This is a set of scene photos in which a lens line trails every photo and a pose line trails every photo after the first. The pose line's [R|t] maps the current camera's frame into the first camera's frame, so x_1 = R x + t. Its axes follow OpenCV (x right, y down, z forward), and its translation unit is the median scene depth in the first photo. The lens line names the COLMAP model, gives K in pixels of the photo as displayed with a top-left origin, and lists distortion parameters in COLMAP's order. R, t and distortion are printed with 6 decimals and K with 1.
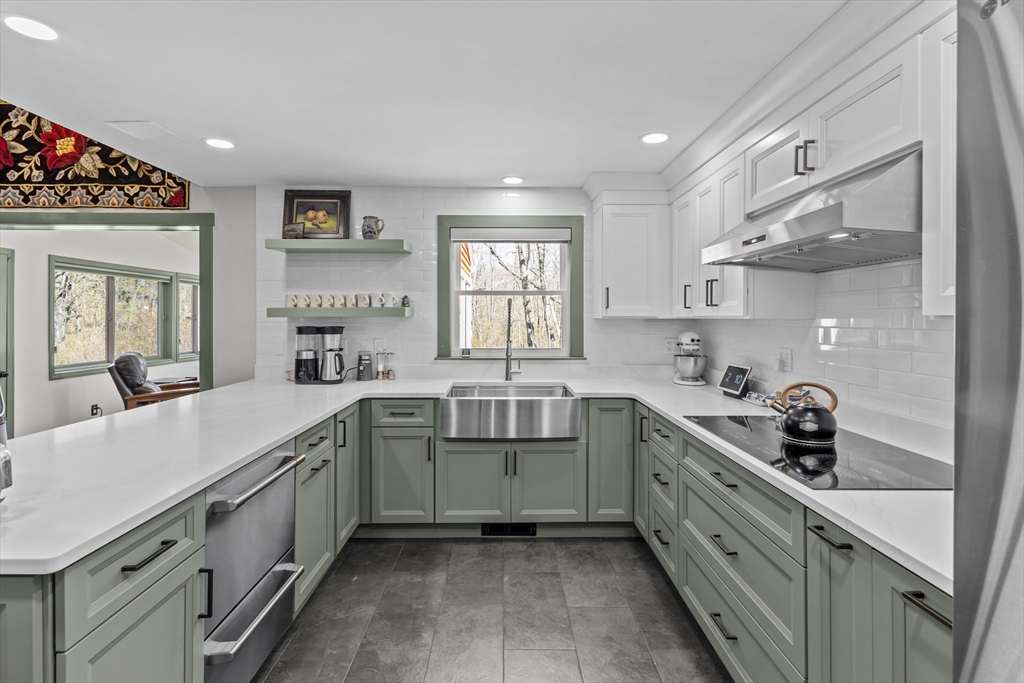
lens RADIAL K [[481.9, 0, 514.6], [0, 481.9, 316.2], [0, 0, 1]] dist [-0.001992, -0.000973]
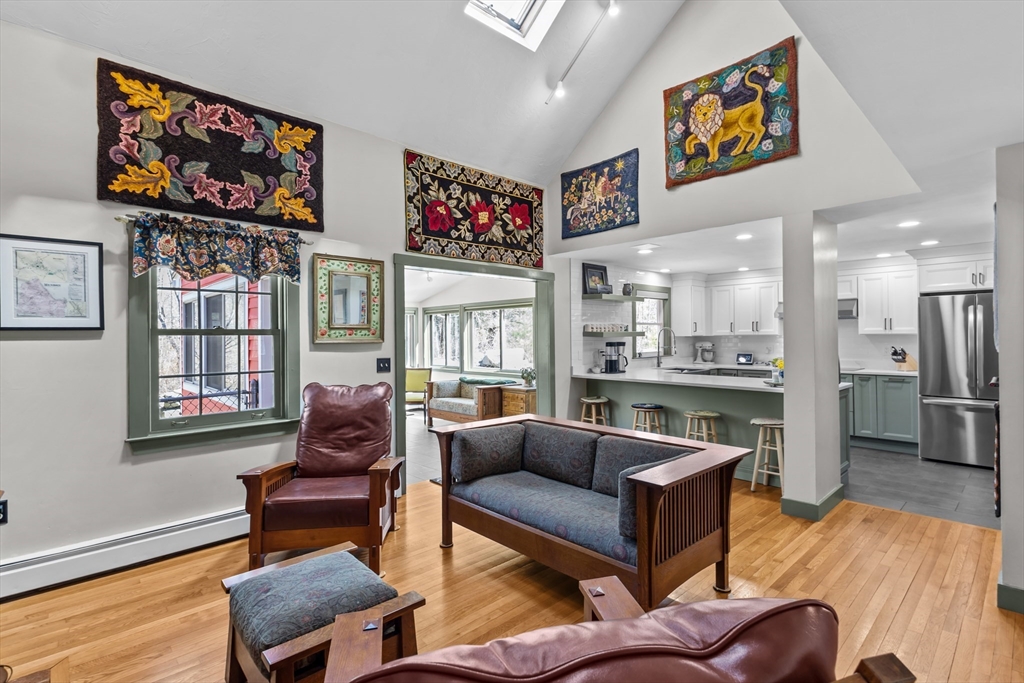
lens RADIAL K [[481.9, 0, 508.2], [0, 481.9, 336.1], [0, 0, 1]] dist [-0.001992, -0.000973]
pose [[0.751371, -0.010776, 0.659792, -1.817411], [0.012762, 0.999917, 0.001798, -0.009239], [-0.659757, 0.007069, 0.751446, -0.104461]]
